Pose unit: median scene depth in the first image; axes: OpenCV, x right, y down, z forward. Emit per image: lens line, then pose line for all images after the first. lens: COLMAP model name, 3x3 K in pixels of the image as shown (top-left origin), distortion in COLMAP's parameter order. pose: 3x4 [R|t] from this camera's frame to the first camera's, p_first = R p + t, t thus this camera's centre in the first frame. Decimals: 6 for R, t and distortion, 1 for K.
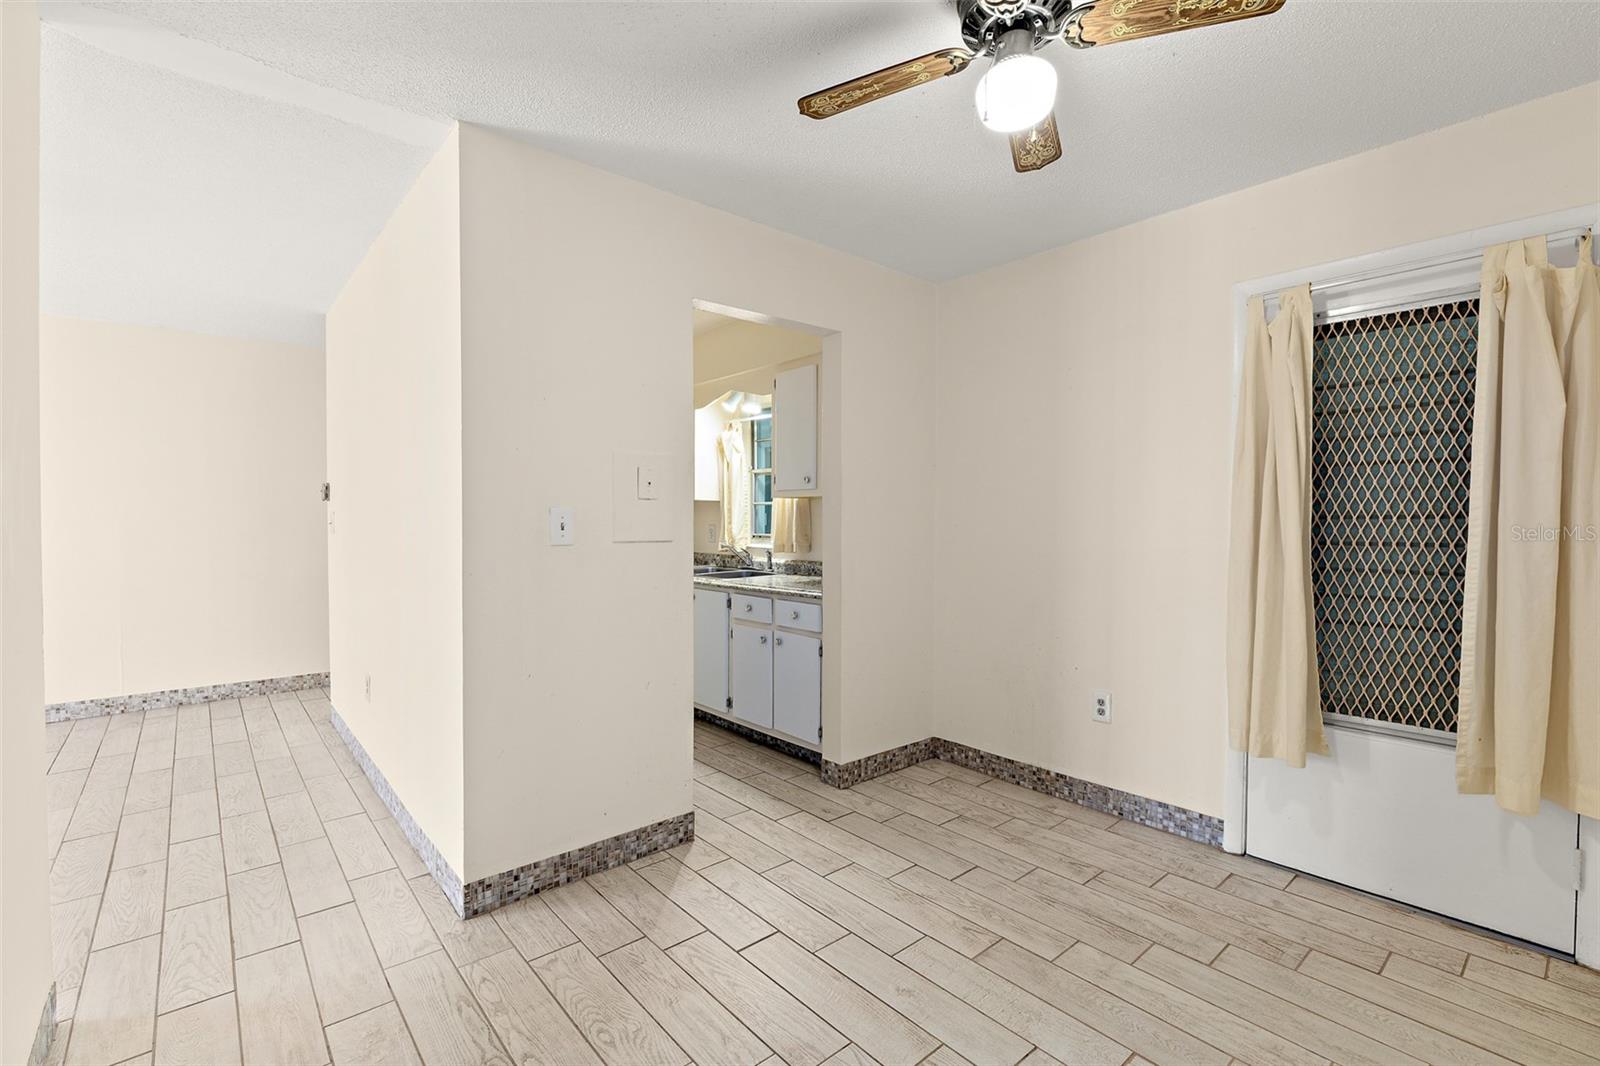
lens RADIAL K [[717.0, 0, 800.0], [0, 717.0, 533.0], [0, 0, 1]] dist [-0.010741, -0.000713]
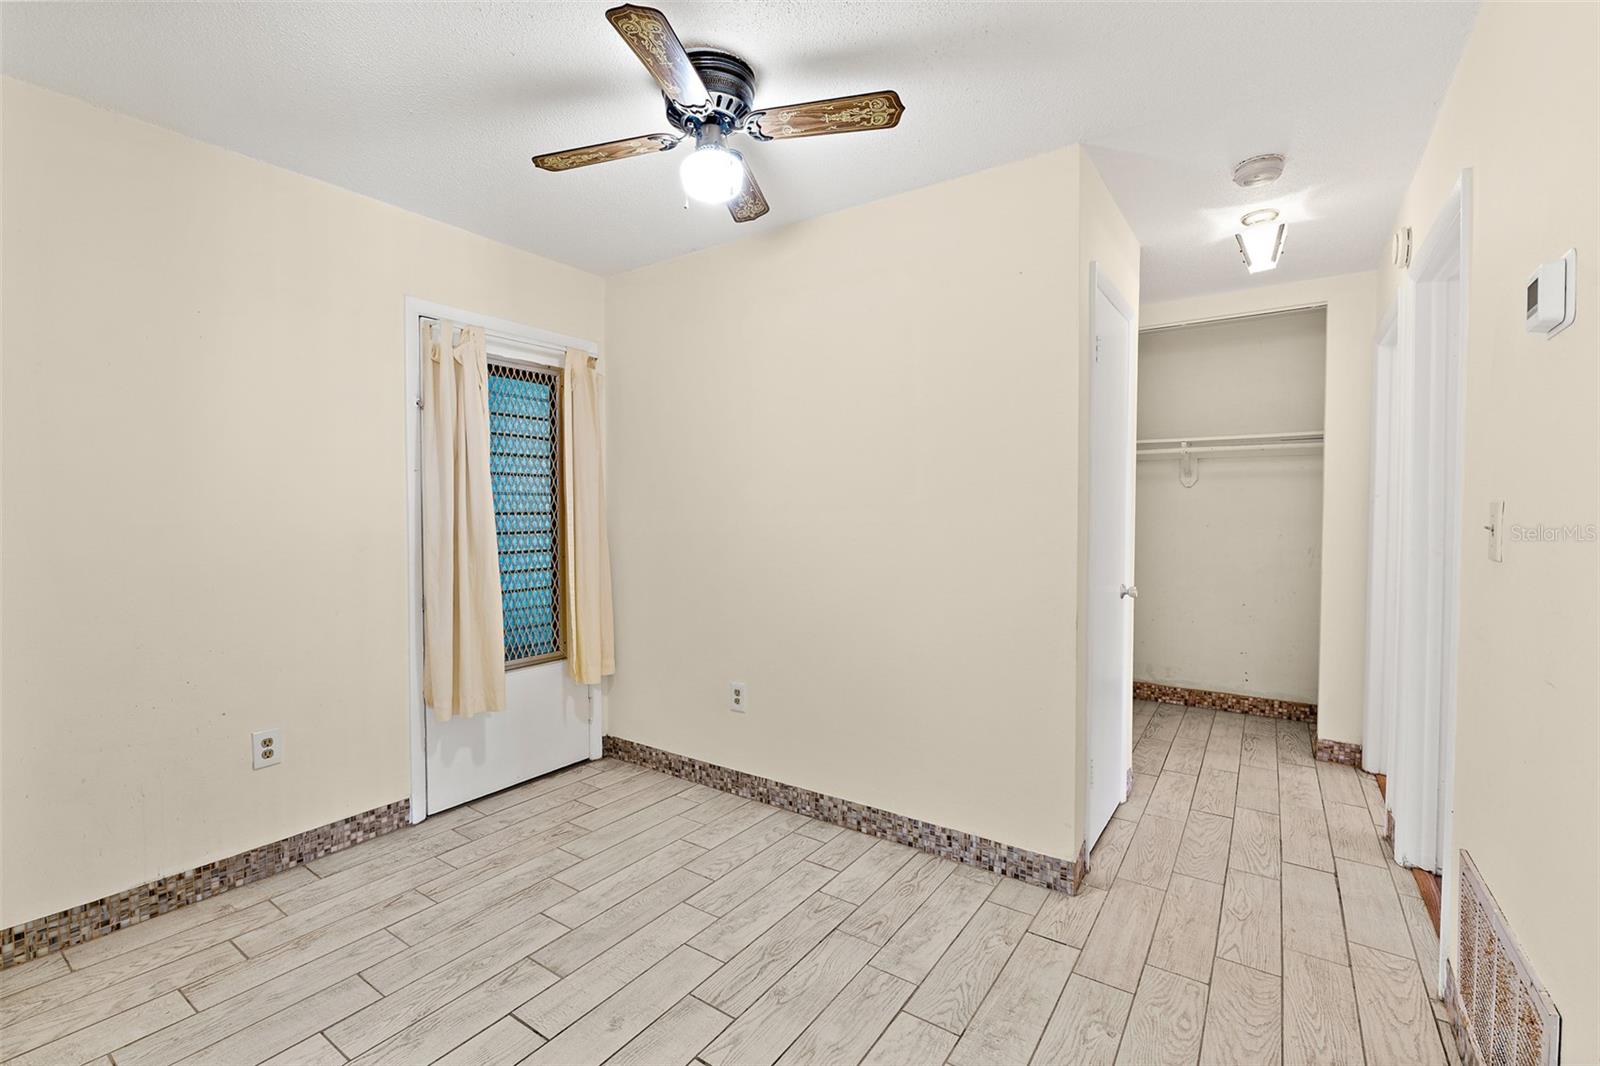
lens RADIAL K [[682.9, 0, 791.8], [0, 682.9, 534.6], [0, 0, 1]] dist [-0.009185, 0.000206]
pose [[-0.241623, -0.029889, 0.969910, -0.327791], [0.021212, 0.999124, 0.036074, -0.010765], [-0.970138, 0.029290, -0.240778, 0.422831]]
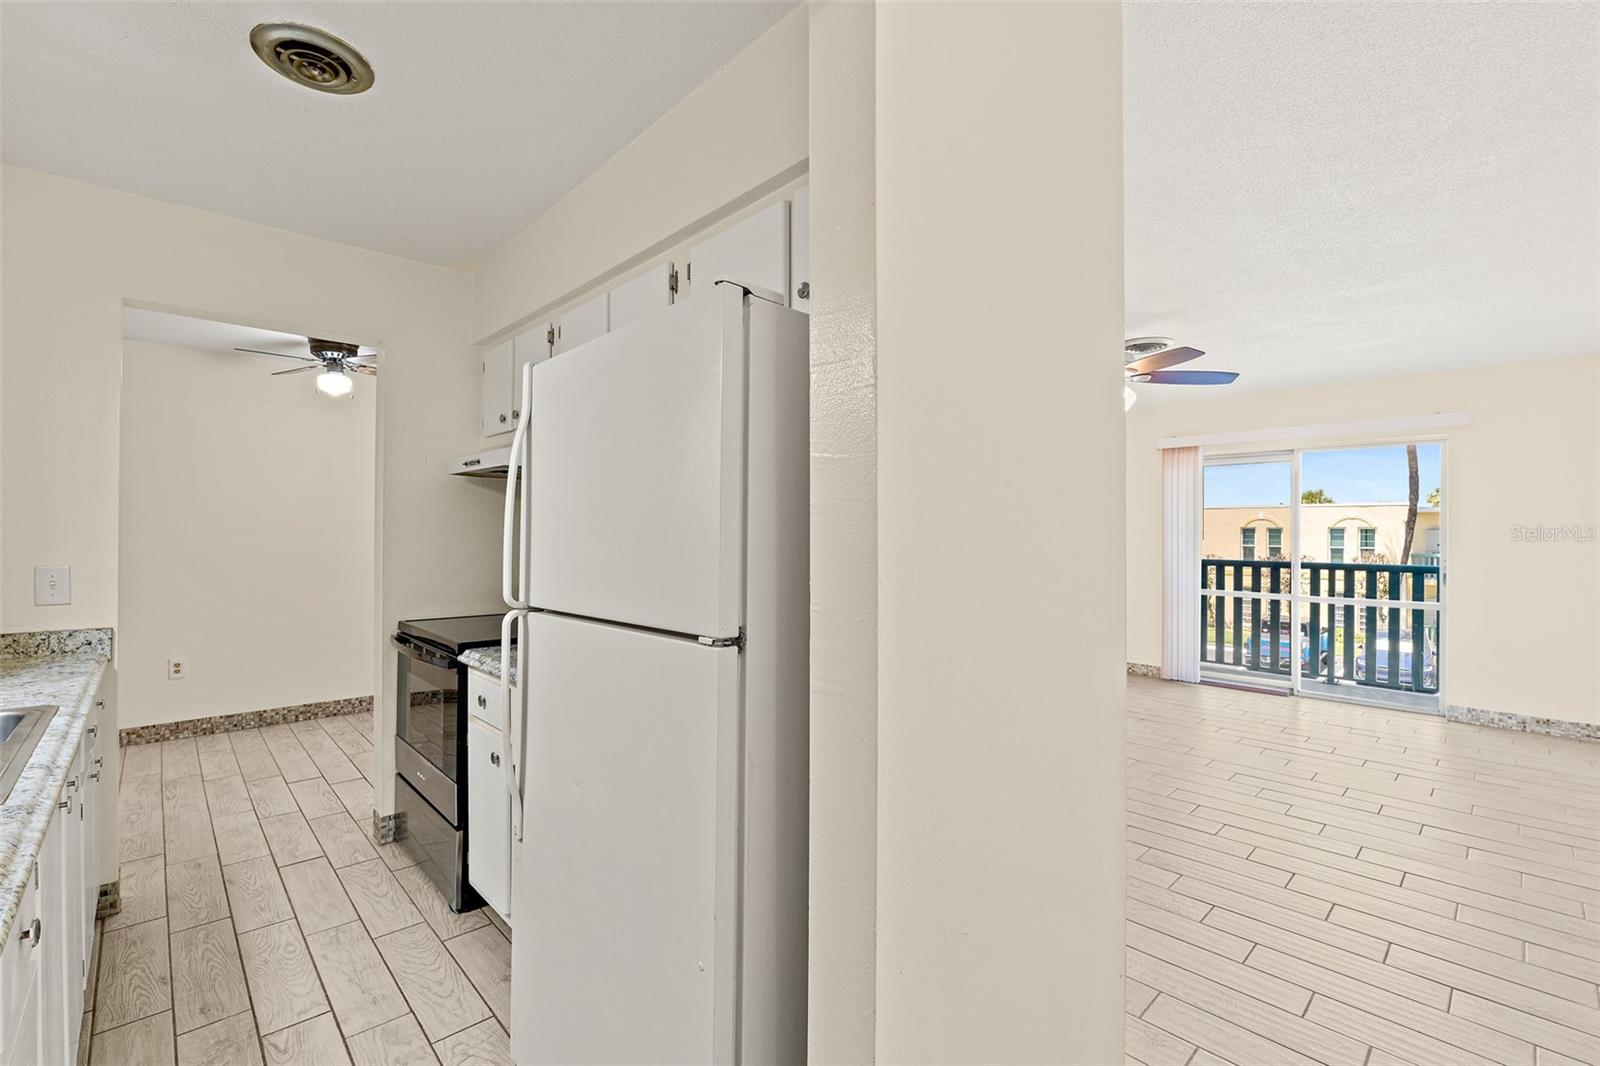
lens RADIAL K [[699.2, 0, 797.1], [0, 699.2, 531.6], [0, 0, 1]] dist [-0.005074, -0.000541]
pose [[-0.999045, -0.006109, -0.043262, -0.481556], [-0.006980, 0.999775, 0.020012, -0.041368], [0.043130, 0.020295, -0.998863, 1.344068]]
